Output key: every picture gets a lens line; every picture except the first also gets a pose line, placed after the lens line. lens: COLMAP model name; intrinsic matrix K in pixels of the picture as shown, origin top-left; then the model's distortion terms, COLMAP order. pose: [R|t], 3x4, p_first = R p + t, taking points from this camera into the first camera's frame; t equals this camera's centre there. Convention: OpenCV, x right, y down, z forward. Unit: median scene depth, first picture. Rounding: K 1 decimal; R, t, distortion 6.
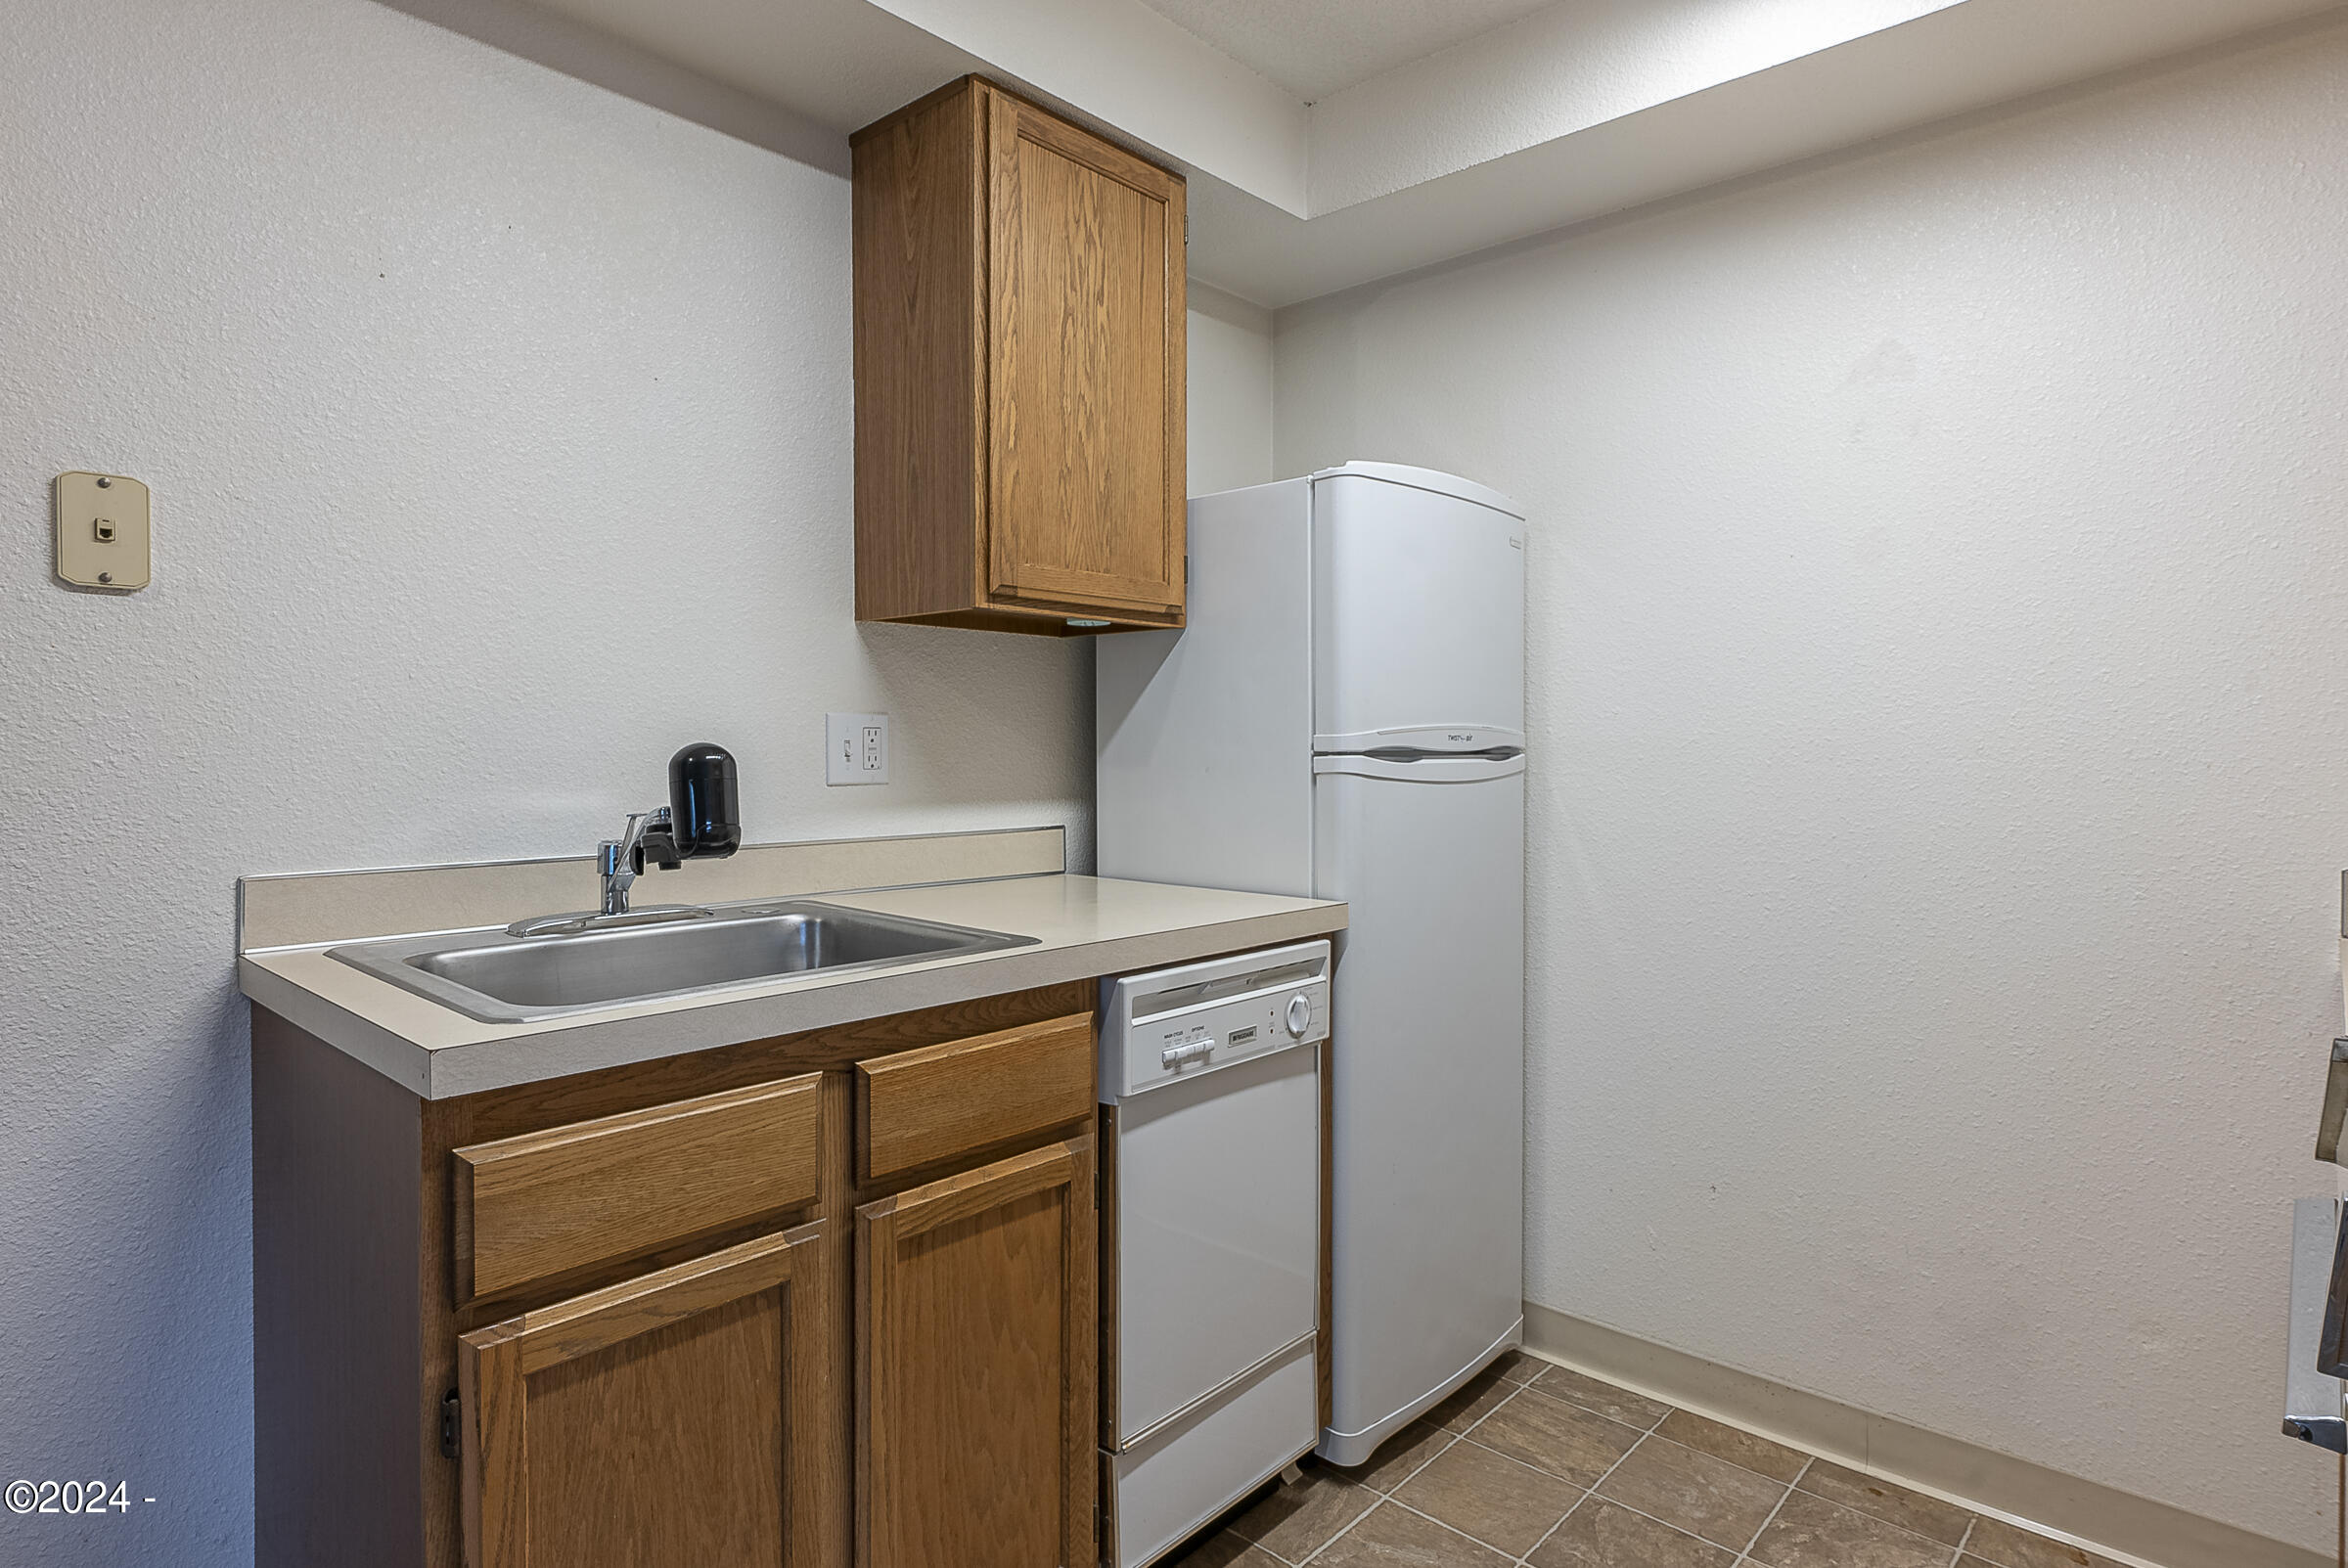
lens RADIAL K [[1260.2, 0, 1174.0], [0, 1260.2, 784.0], [0, 0, 1]] dist [-0.002296, 0.001300]
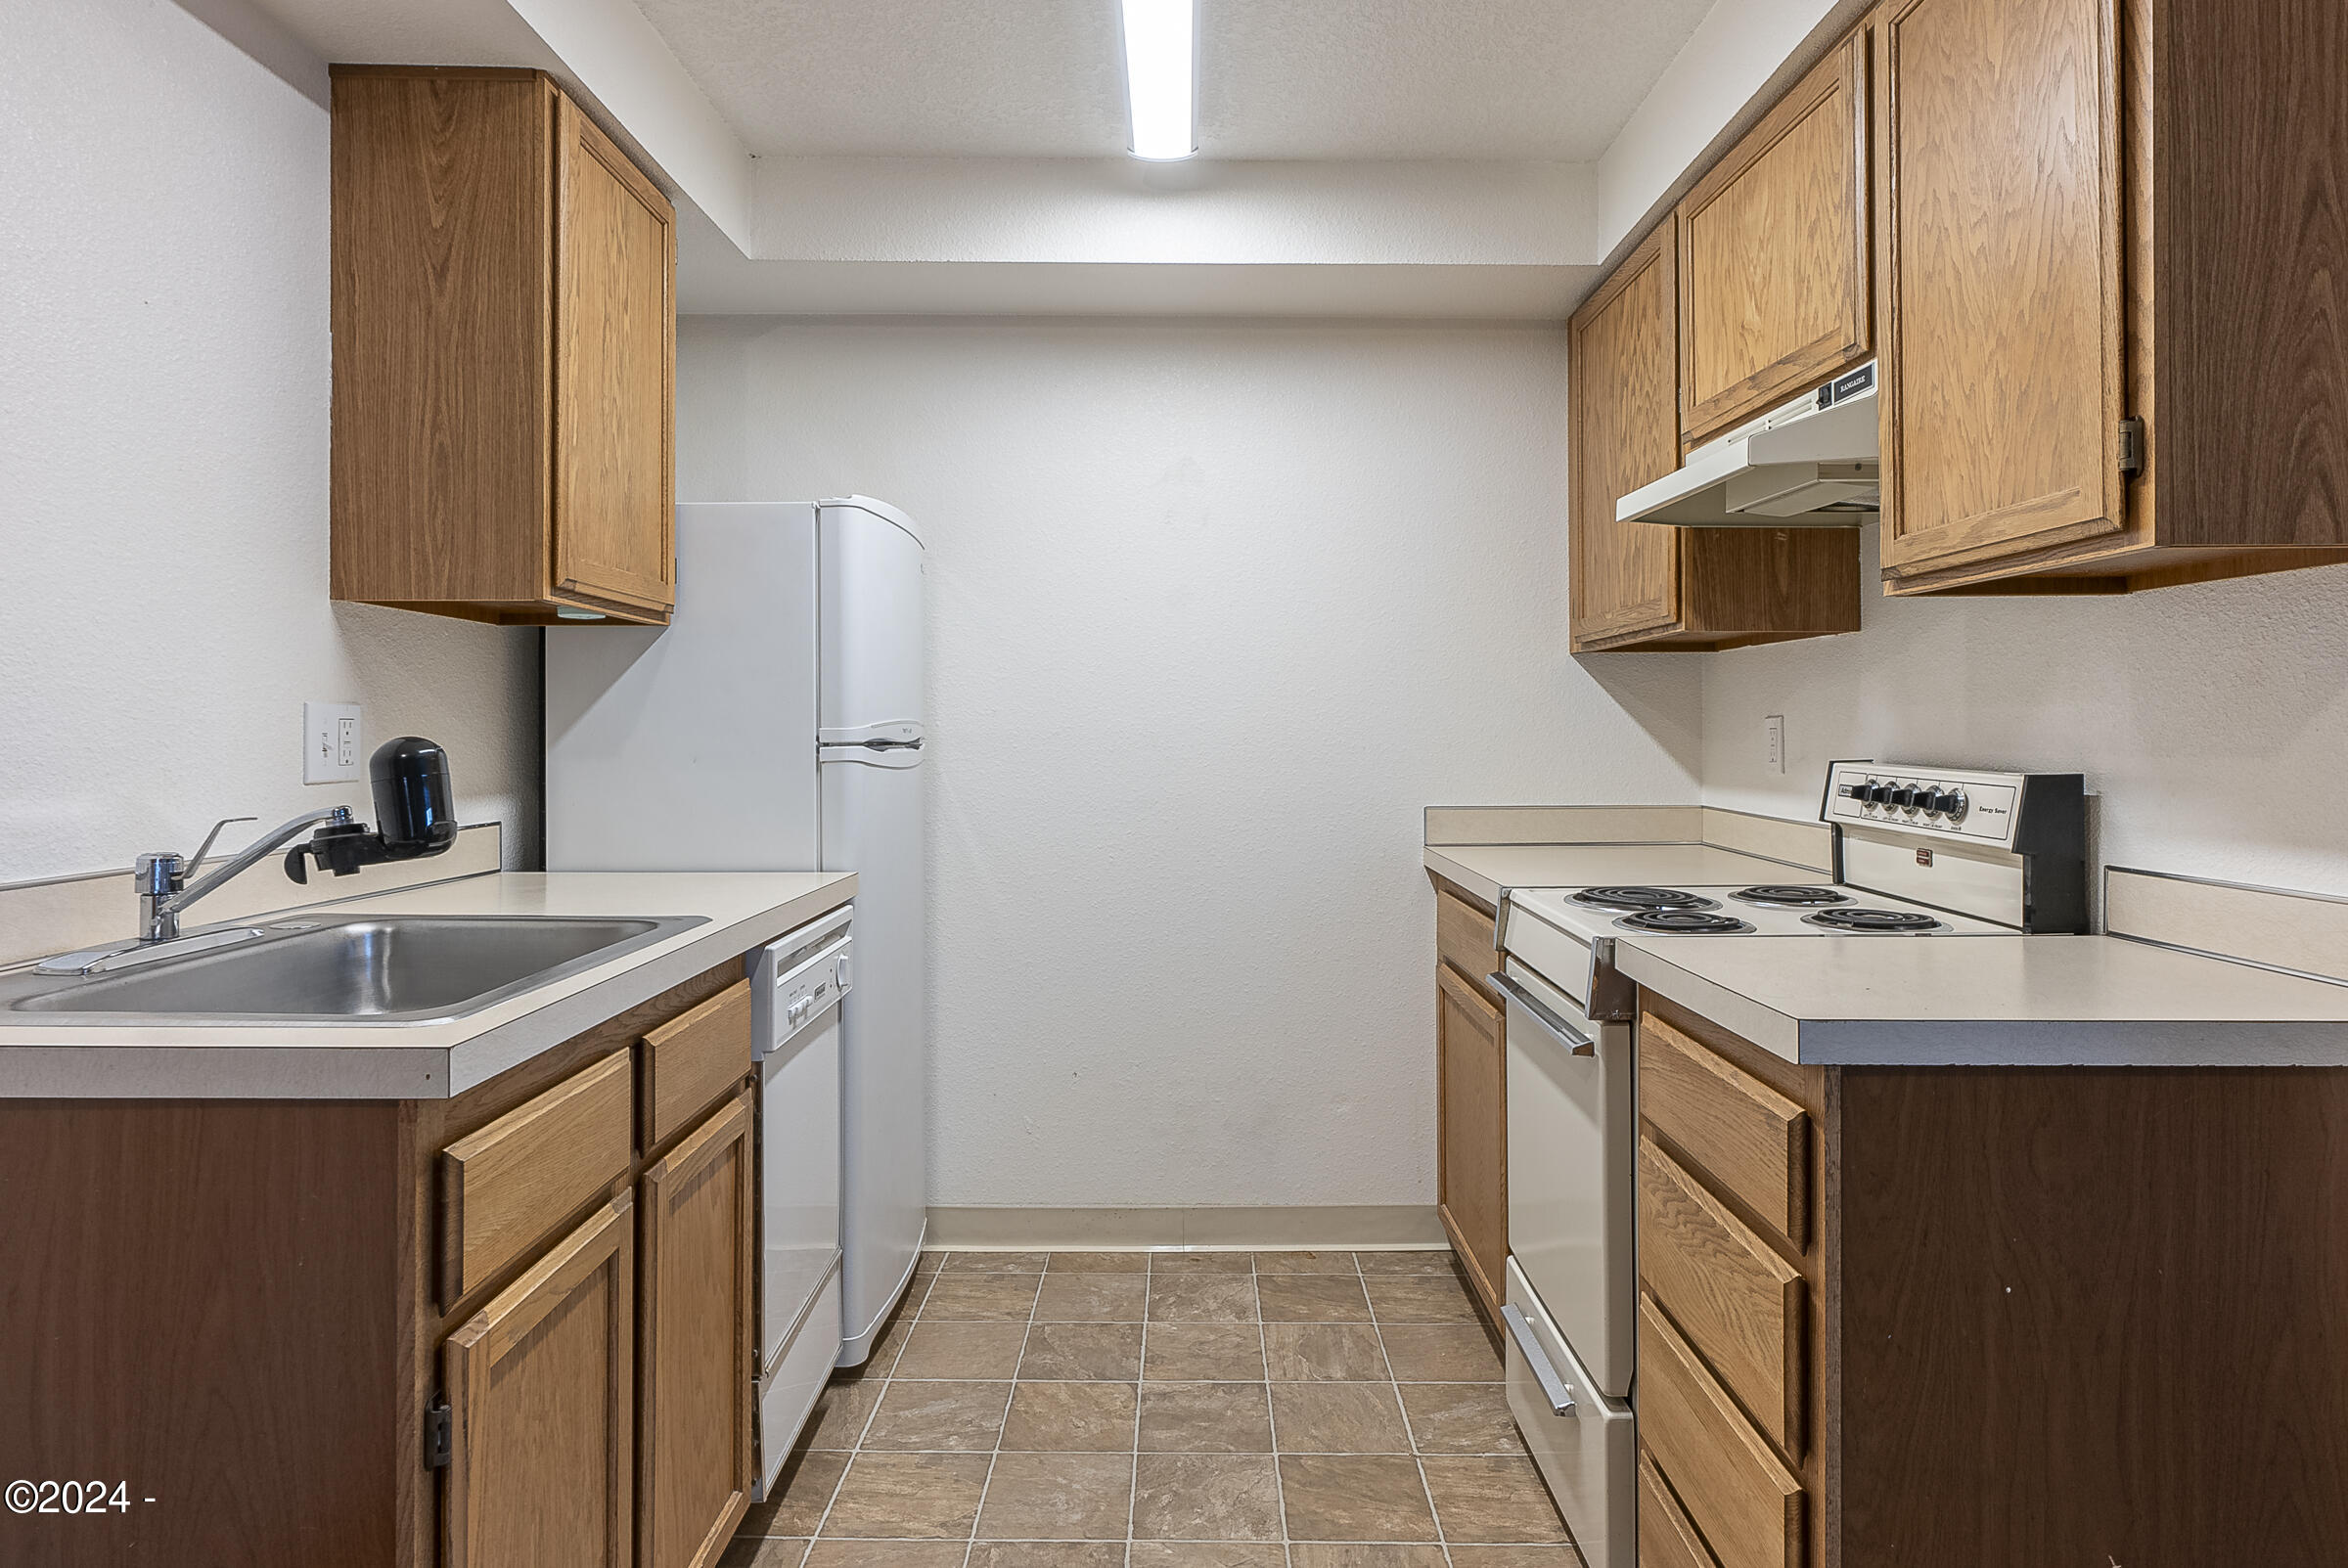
lens RADIAL K [[1273.4, 0, 1173.7], [0, 1273.4, 742.3], [0, 0, 1]] dist [0.000300, 0.001472]
pose [[0.743833, -0.005367, 0.668344, -0.433106], [0.021473, 0.999643, -0.015871, -0.001049], [-0.668020, 0.026157, 0.743683, -0.073241]]
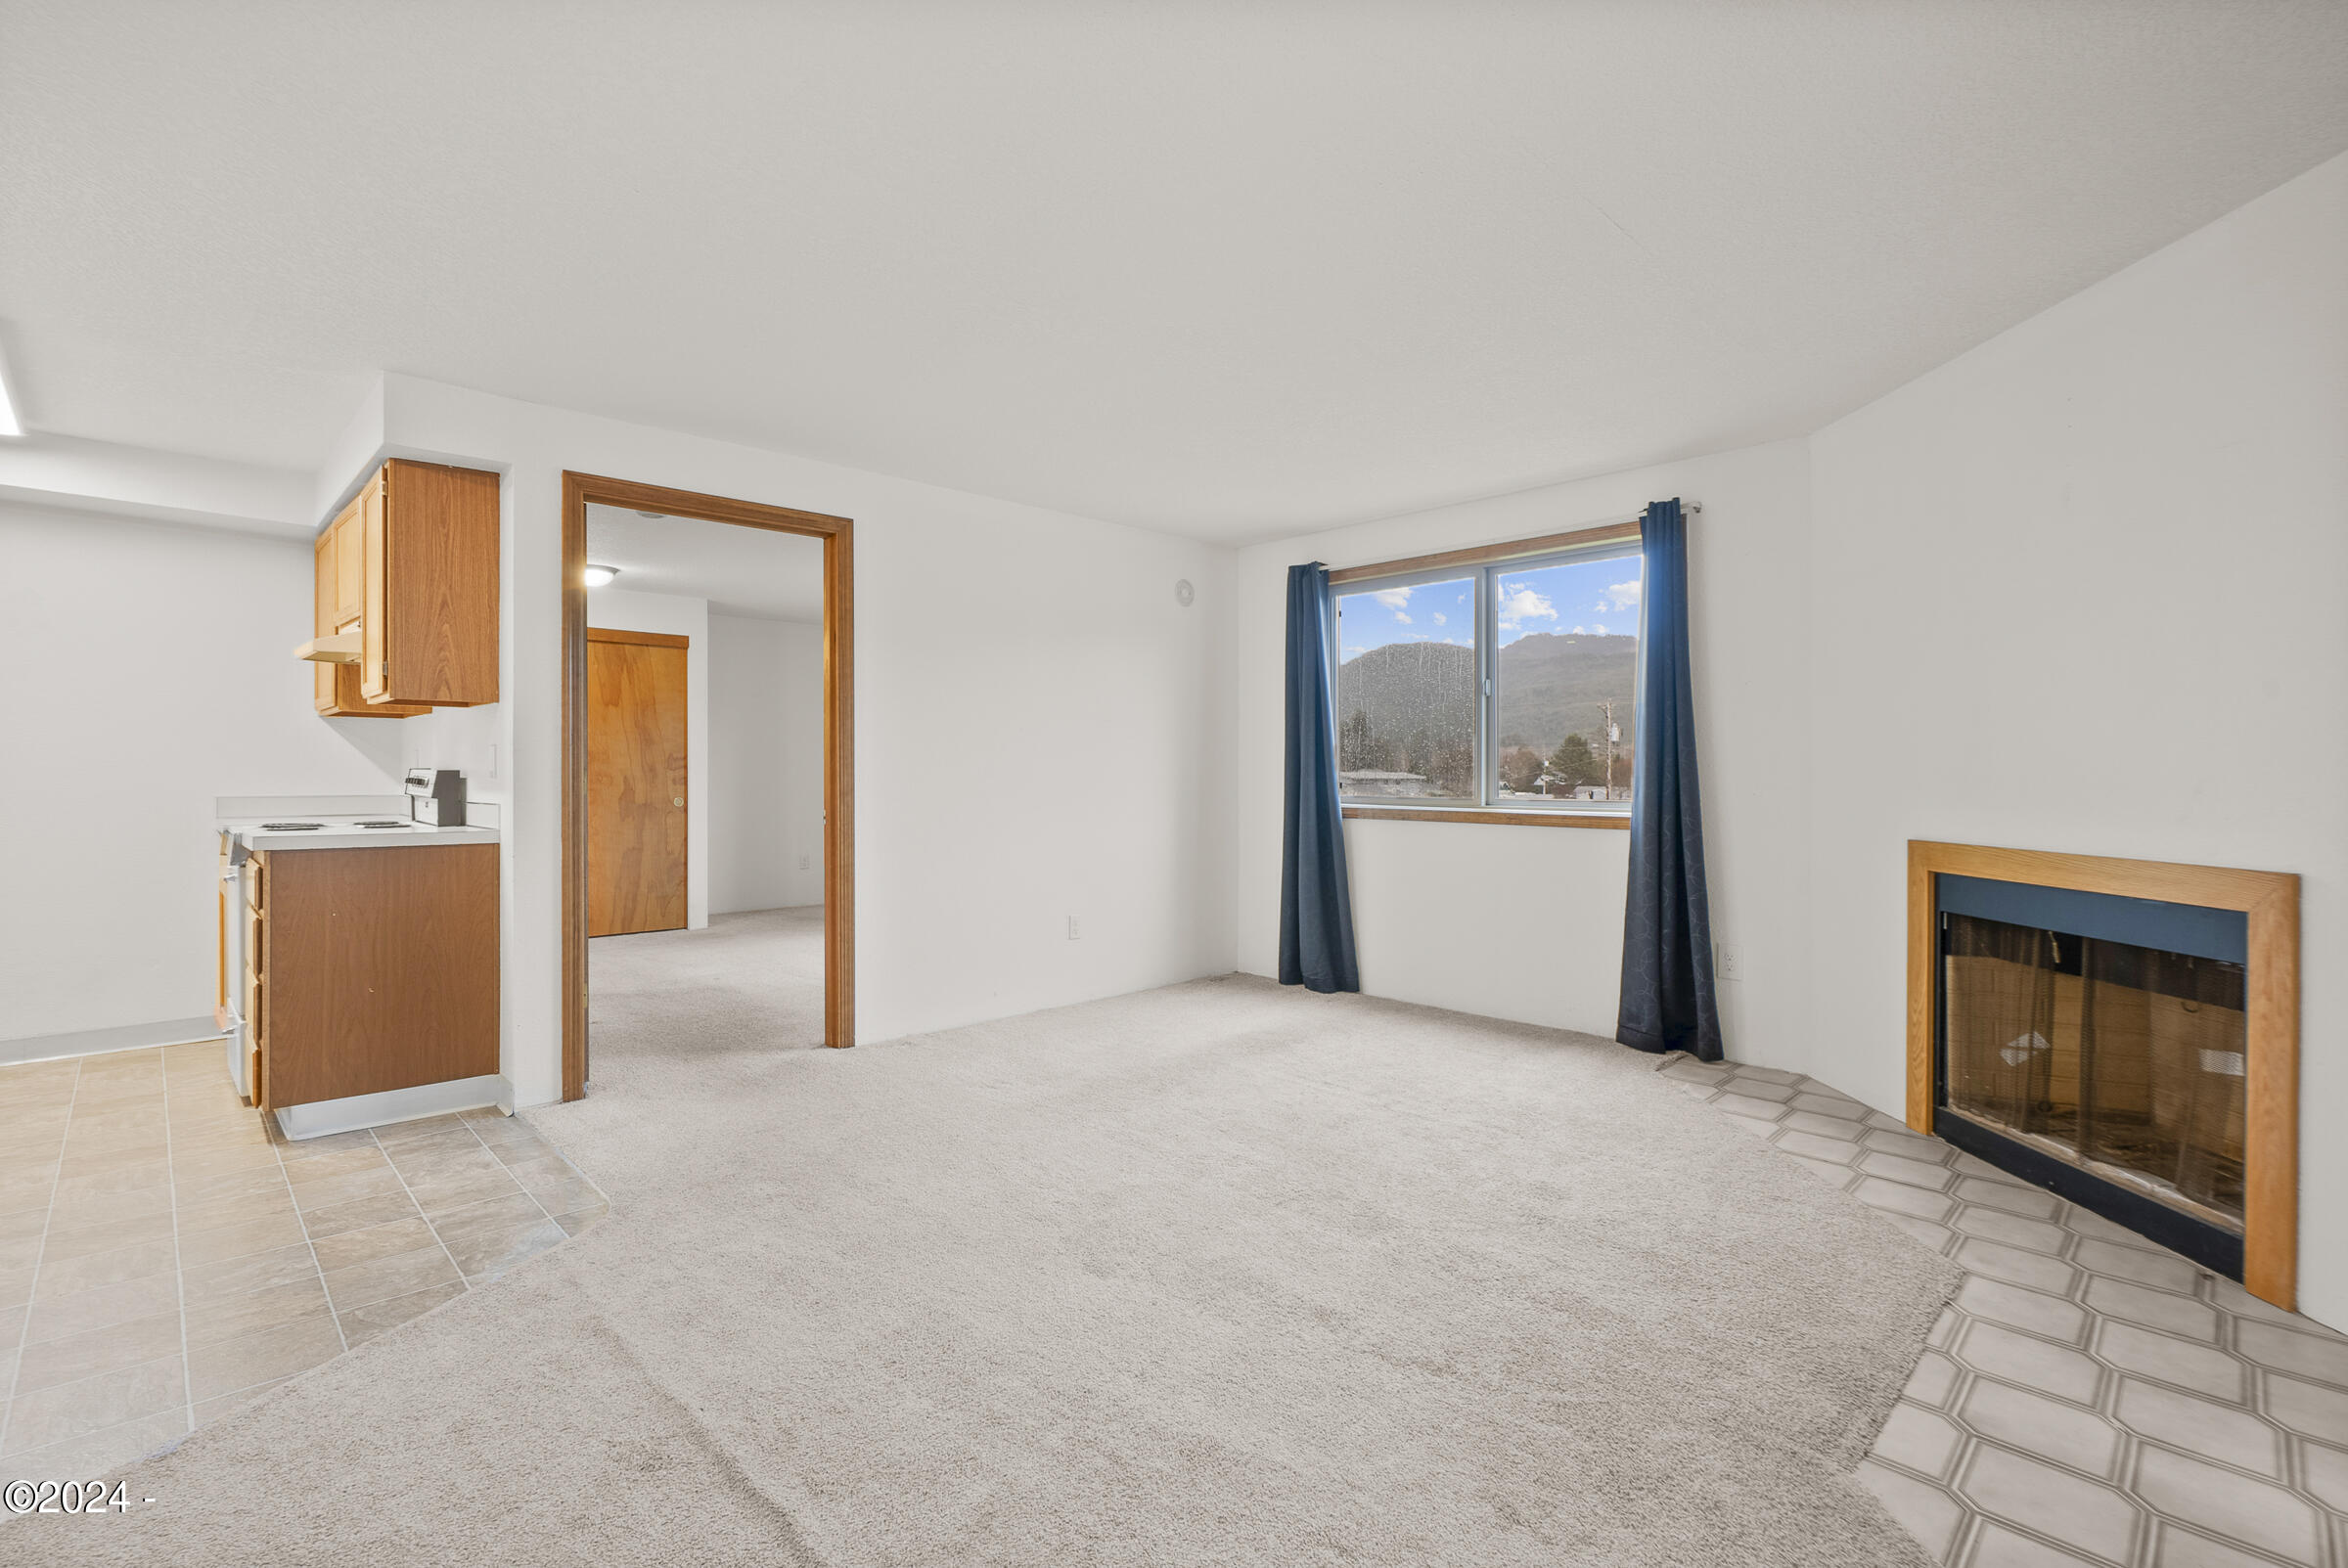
lens RADIAL K [[1060.8, 0, 1156.9], [0, 1060.8, 778.6], [0, 0, 1]] dist [-0.003584, 0.000327]
pose [[0.060773, 0.000032, 0.998152, -1.326592], [0.026650, 0.999643, -0.001654, 0.074027], [-0.997796, 0.026701, 0.060750, -1.271969]]
